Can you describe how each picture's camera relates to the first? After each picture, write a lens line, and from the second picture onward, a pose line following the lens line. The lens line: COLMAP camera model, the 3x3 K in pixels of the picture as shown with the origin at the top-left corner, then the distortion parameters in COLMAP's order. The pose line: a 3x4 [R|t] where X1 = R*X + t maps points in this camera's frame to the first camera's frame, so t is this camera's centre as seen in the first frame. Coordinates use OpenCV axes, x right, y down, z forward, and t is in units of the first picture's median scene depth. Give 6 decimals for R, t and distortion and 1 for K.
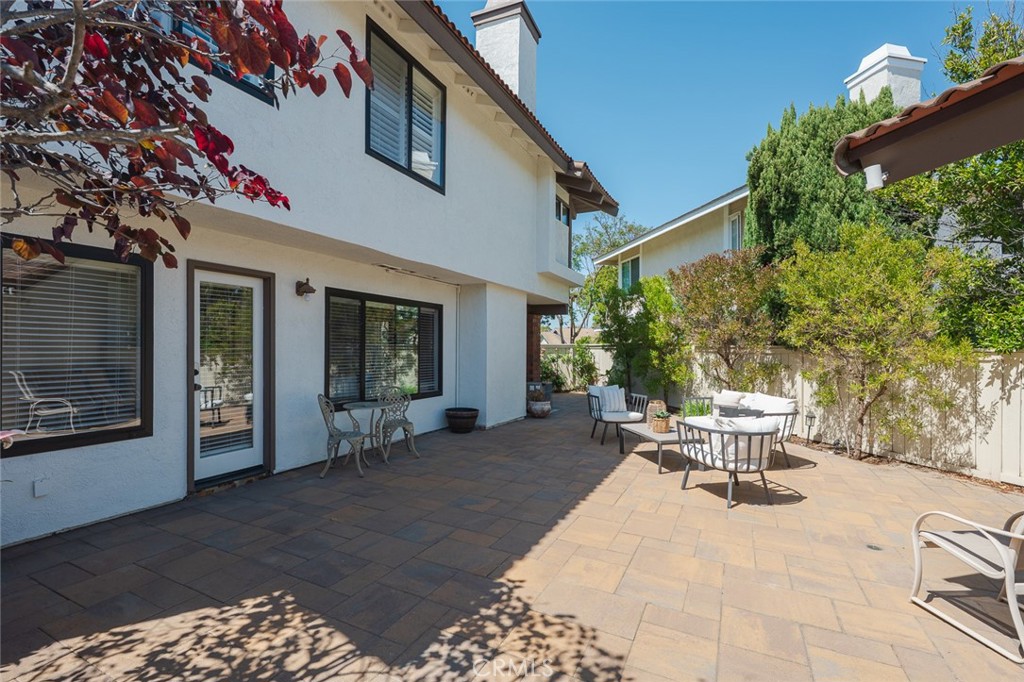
lens RADIAL K [[475.2, 0, 512.0], [0, 475.2, 341.0], [0, 0, 1]] dist [-0.002176, -0.000631]
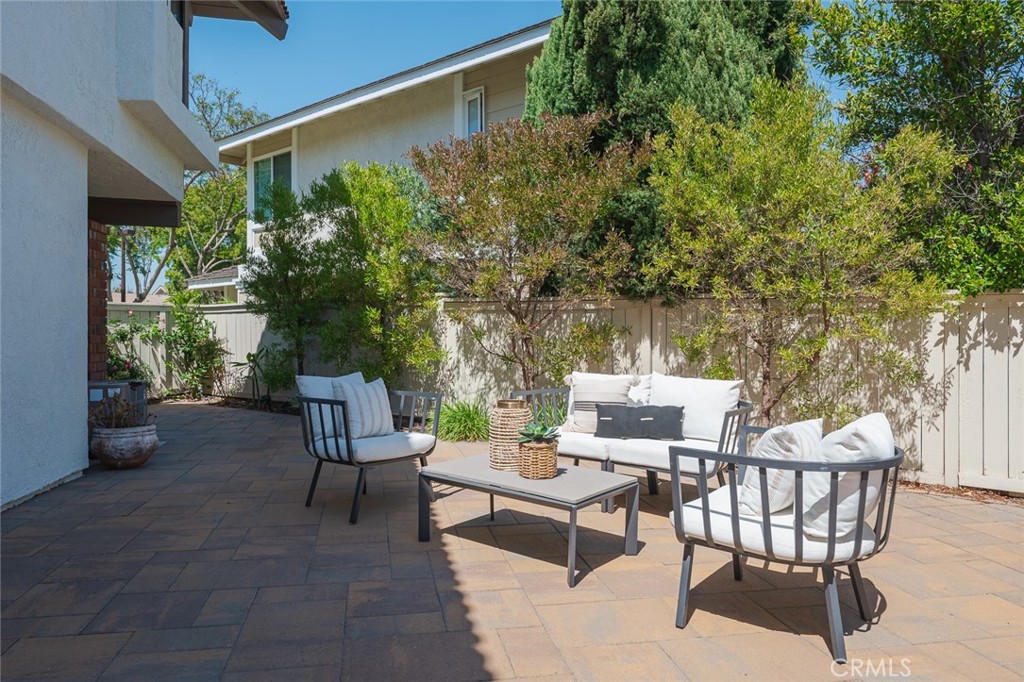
lens RADIAL K [[687.4, 0, 512.3], [0, 687.4, 331.1], [0, 0, 1]] dist [0.001433, 0.001972]
pose [[0.786381, -0.002830, 0.617735, -0.056146], [-0.005331, 0.999921, 0.011367, 0.048840], [-0.617719, -0.012232, 0.786304, 0.444825]]
